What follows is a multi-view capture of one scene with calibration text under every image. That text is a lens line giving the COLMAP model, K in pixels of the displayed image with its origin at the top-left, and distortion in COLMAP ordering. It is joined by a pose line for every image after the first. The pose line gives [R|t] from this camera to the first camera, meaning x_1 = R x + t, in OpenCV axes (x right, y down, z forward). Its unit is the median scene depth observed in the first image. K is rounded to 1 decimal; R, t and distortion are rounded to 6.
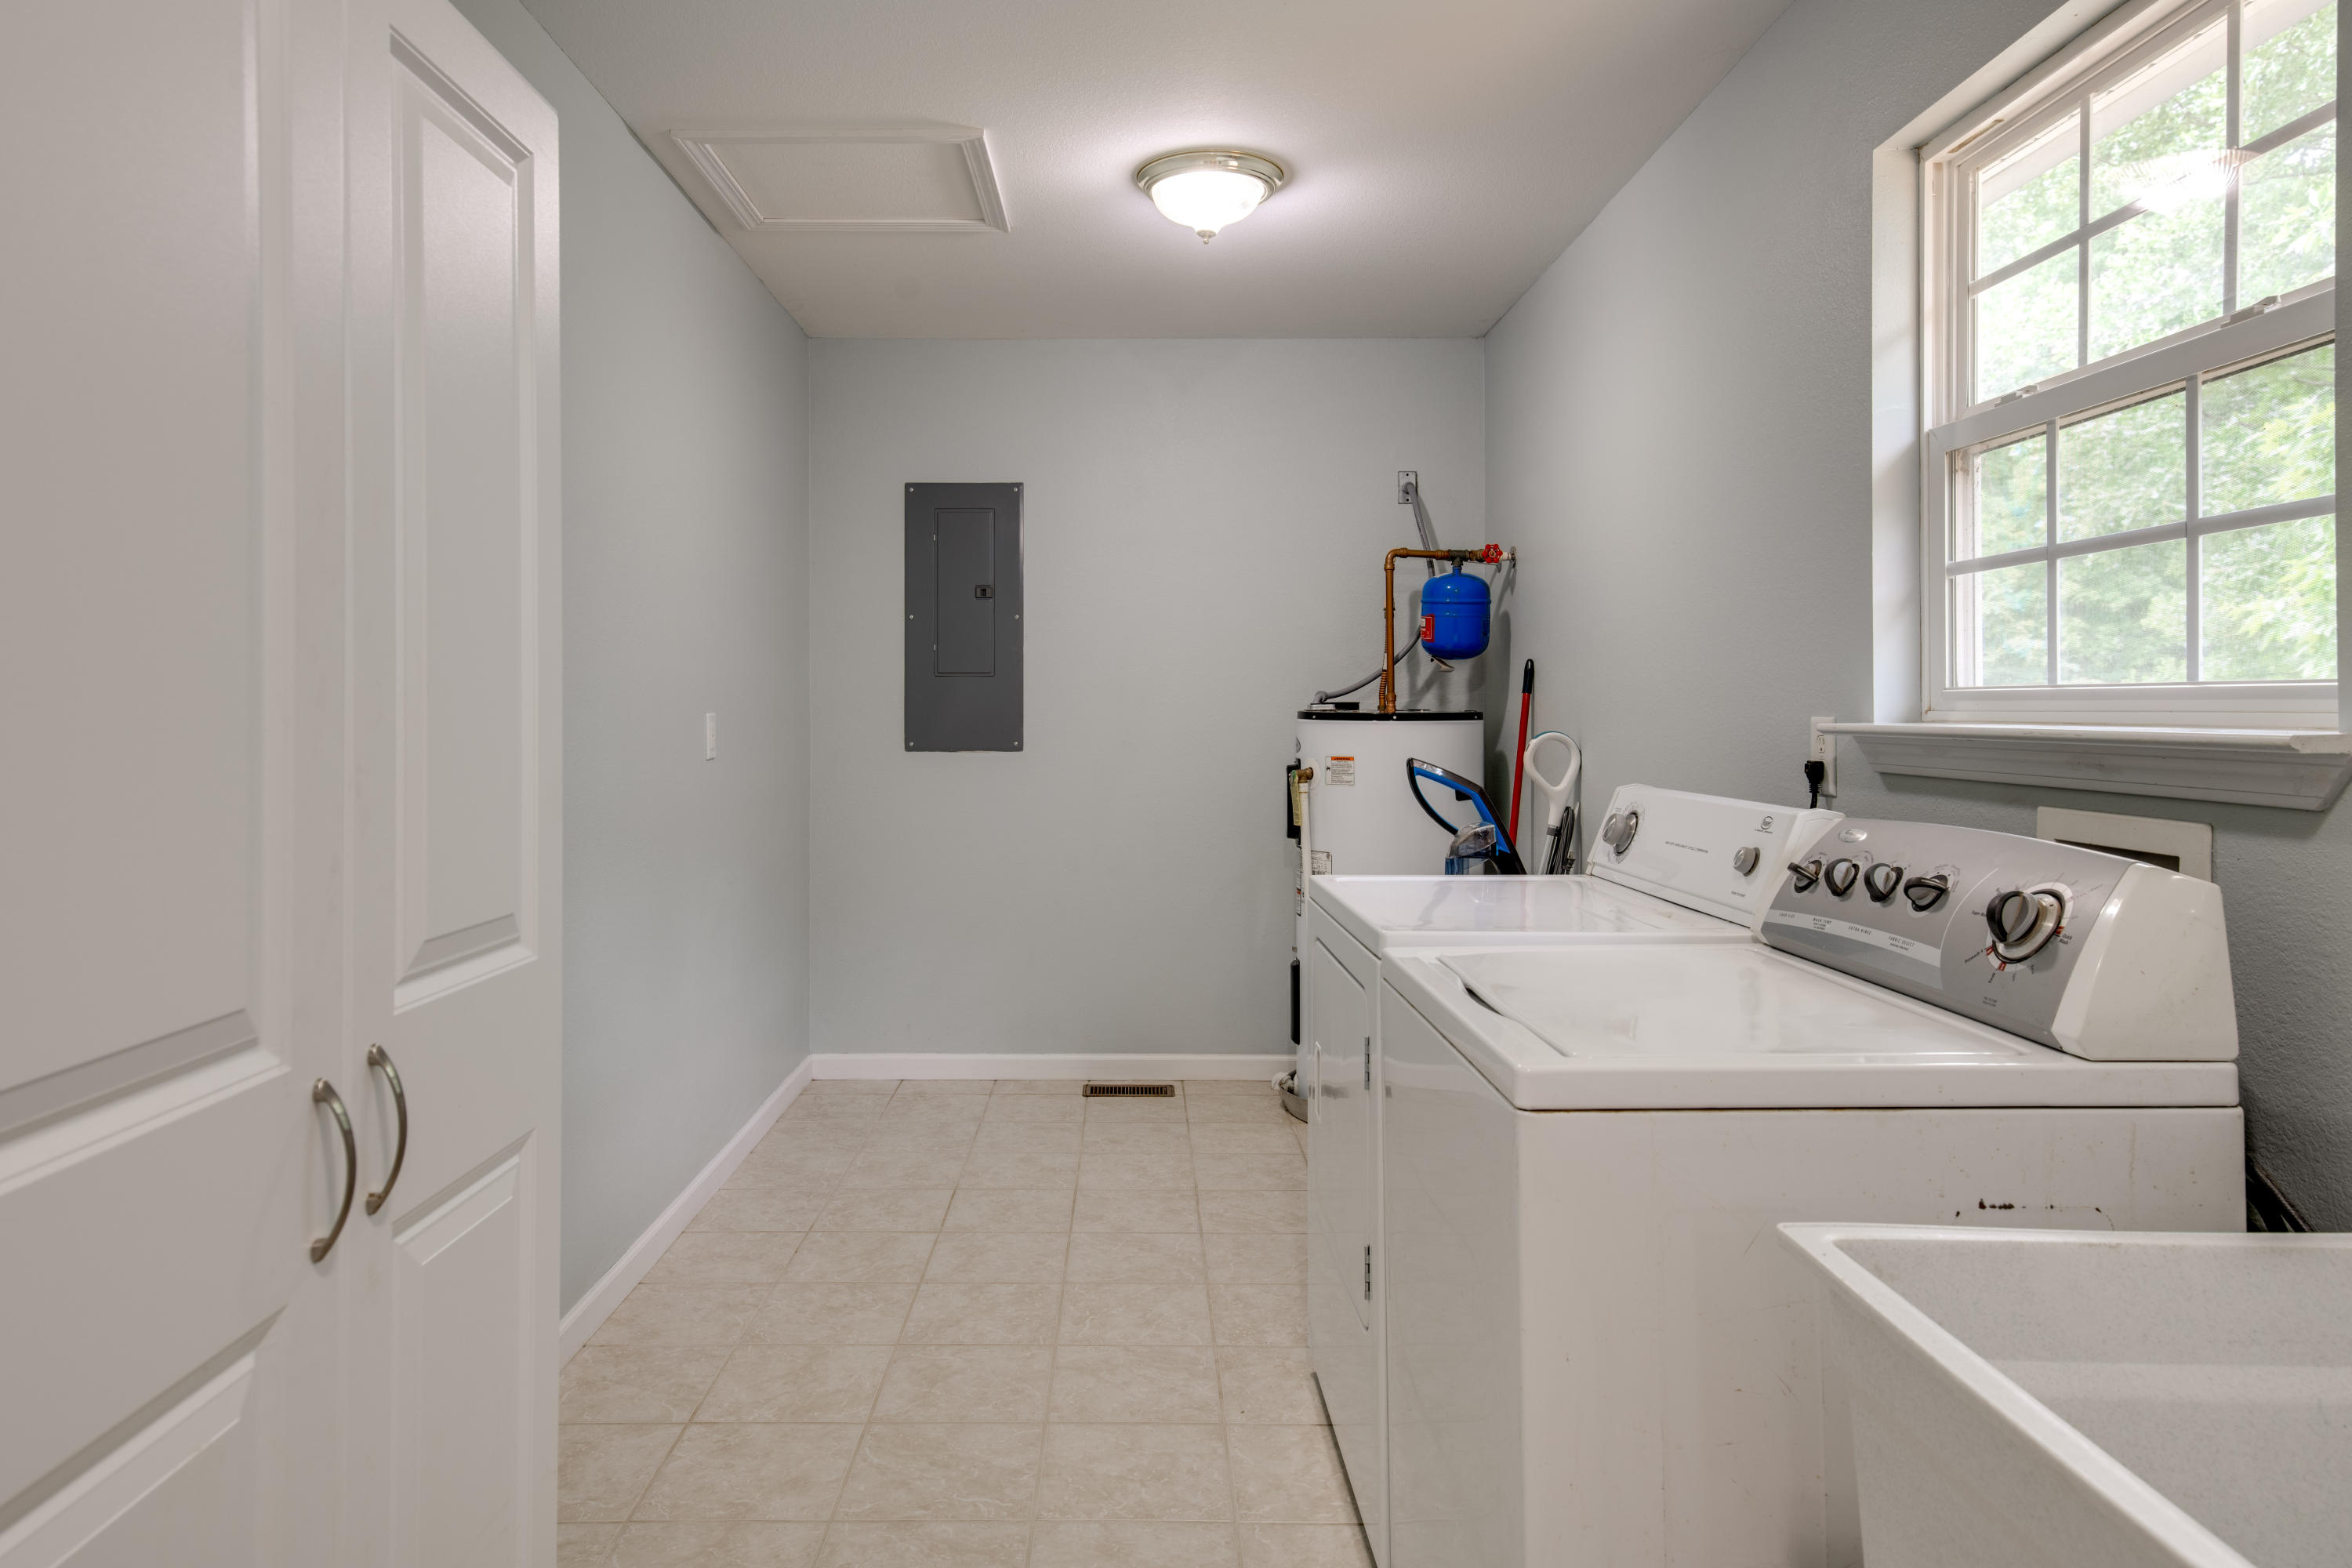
lens RADIAL K [[1472.2, 0, 1110.0], [0, 1472.2, 700.6], [0, 0, 1]] dist [0.047465, -0.000652]
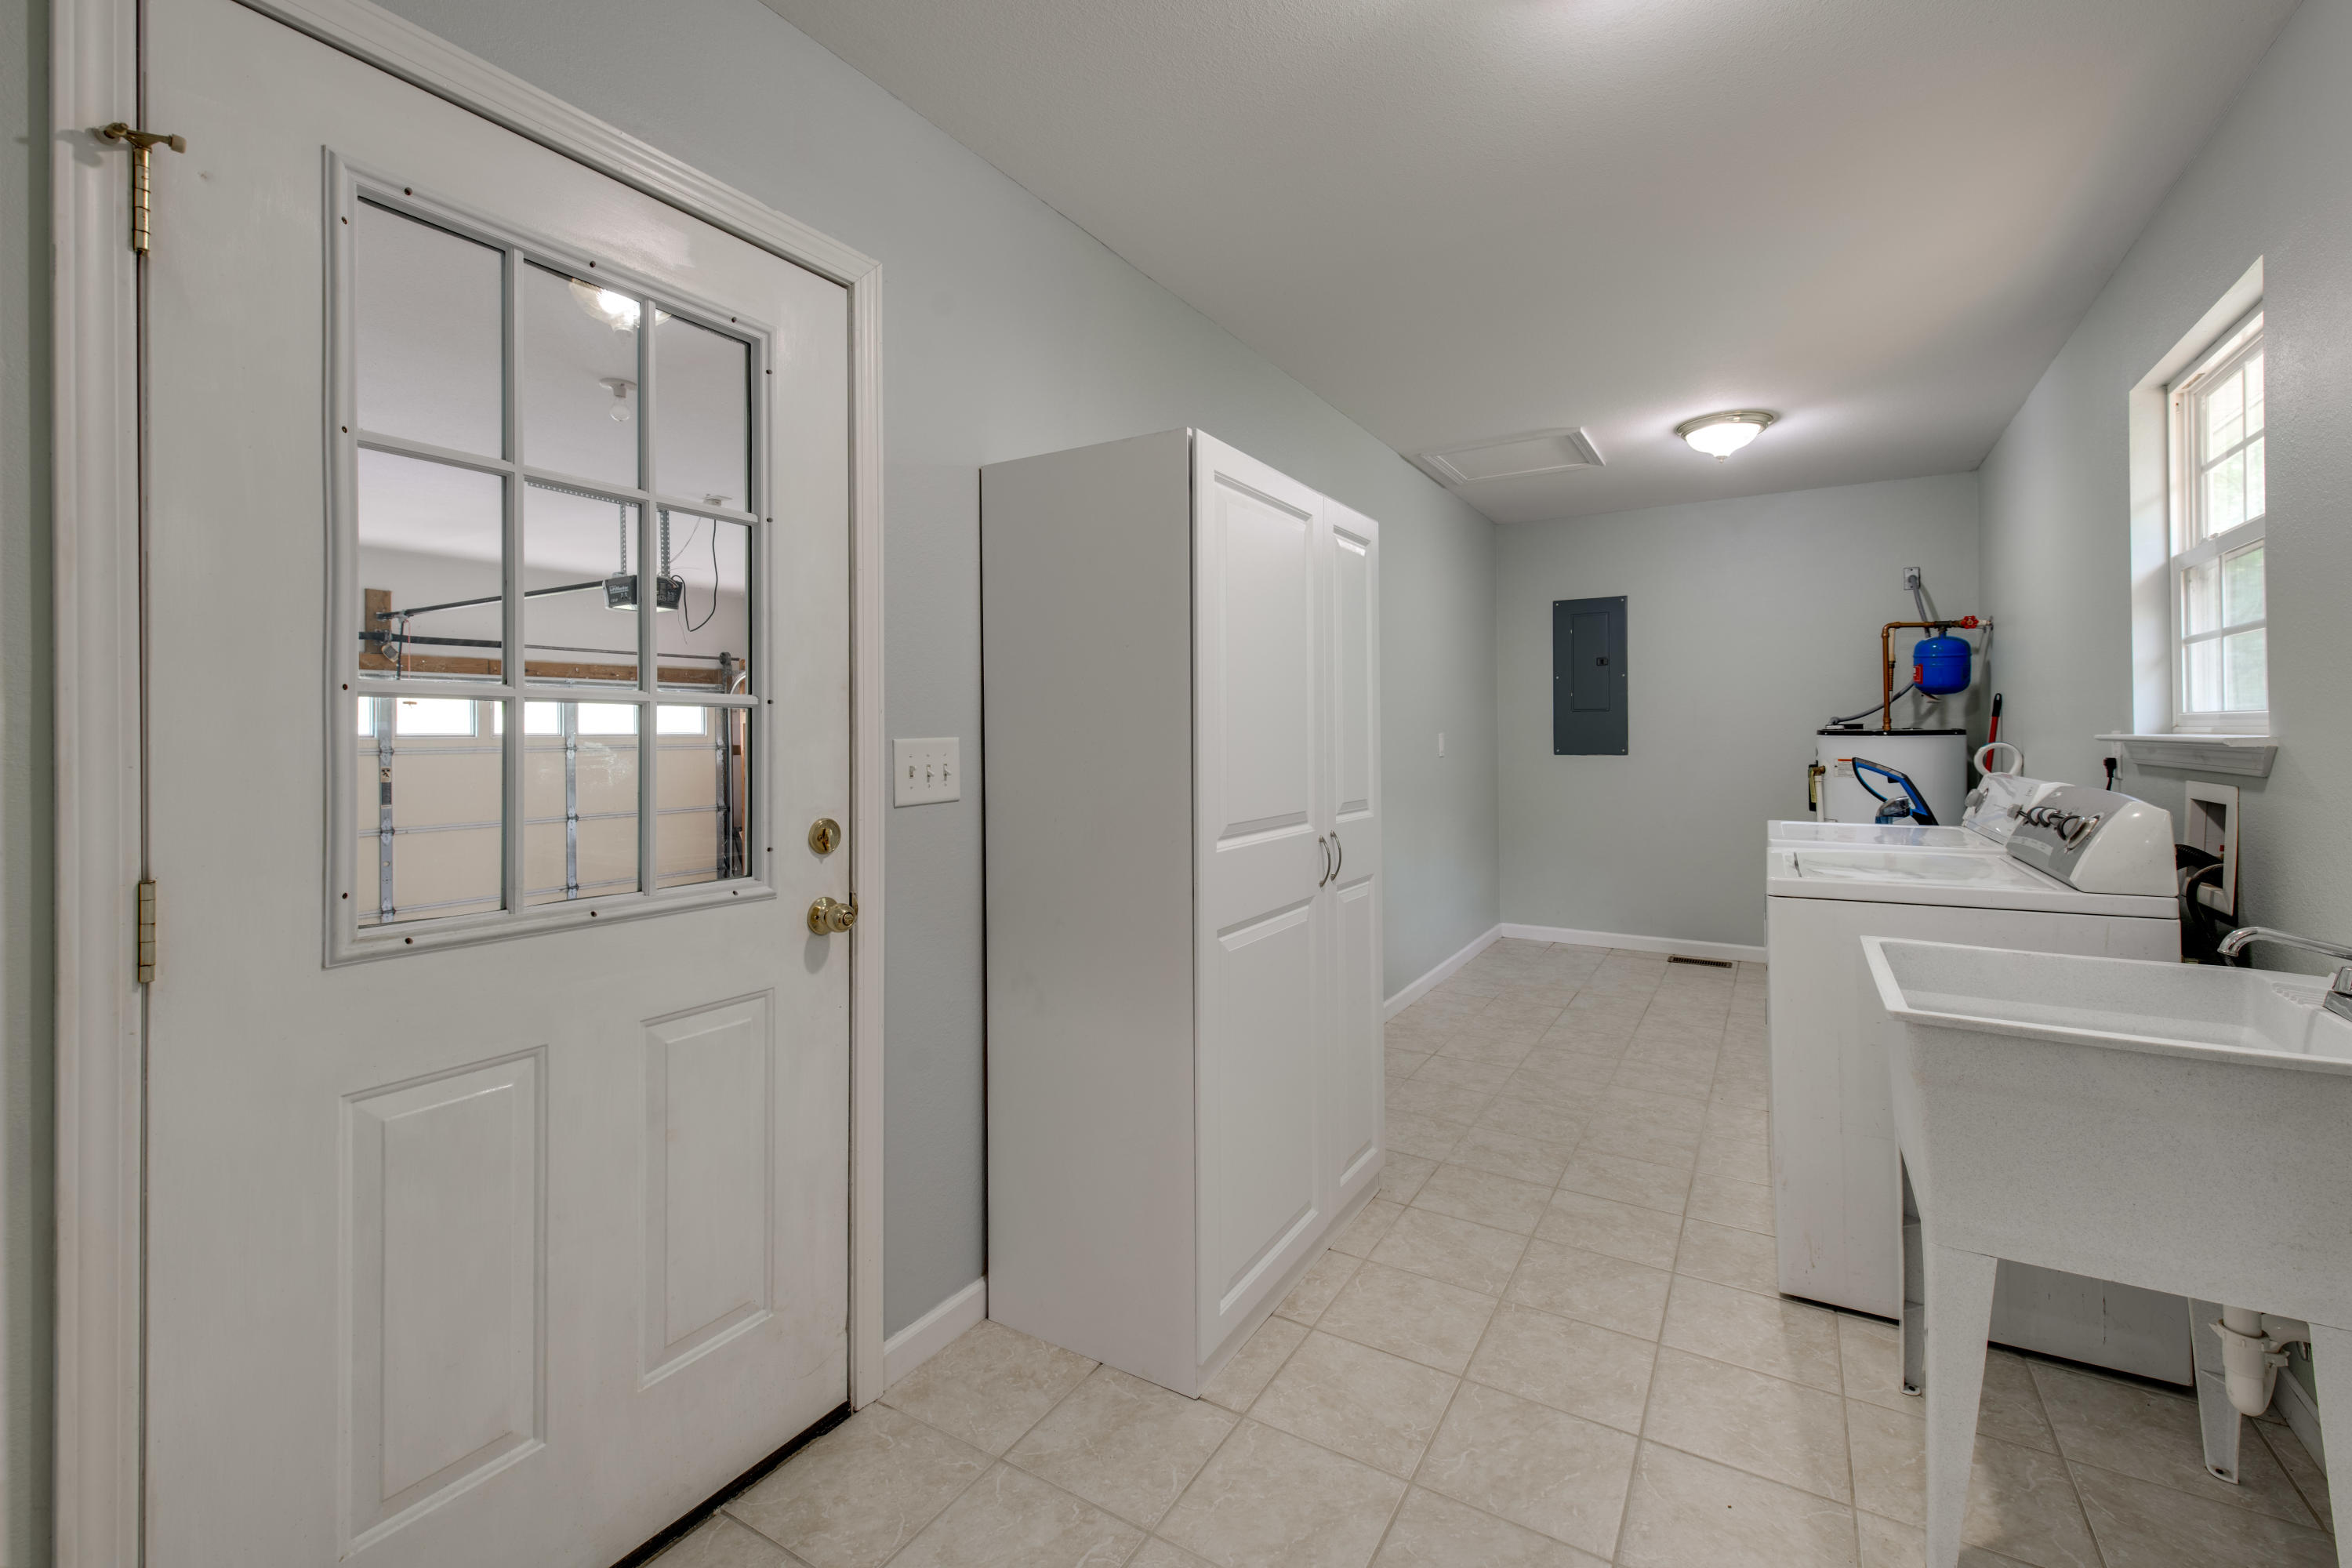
lens RADIAL K [[998.4, 0, 1185.5], [0, 998.4, 738.8], [0, 0, 1]] dist [0.016356, -0.008383]
pose [[0.865239, -0.004026, -0.501344, 0.118792], [0.010276, 0.999900, 0.009705, -0.001045], [0.501255, -0.013549, 0.865194, -0.374952]]
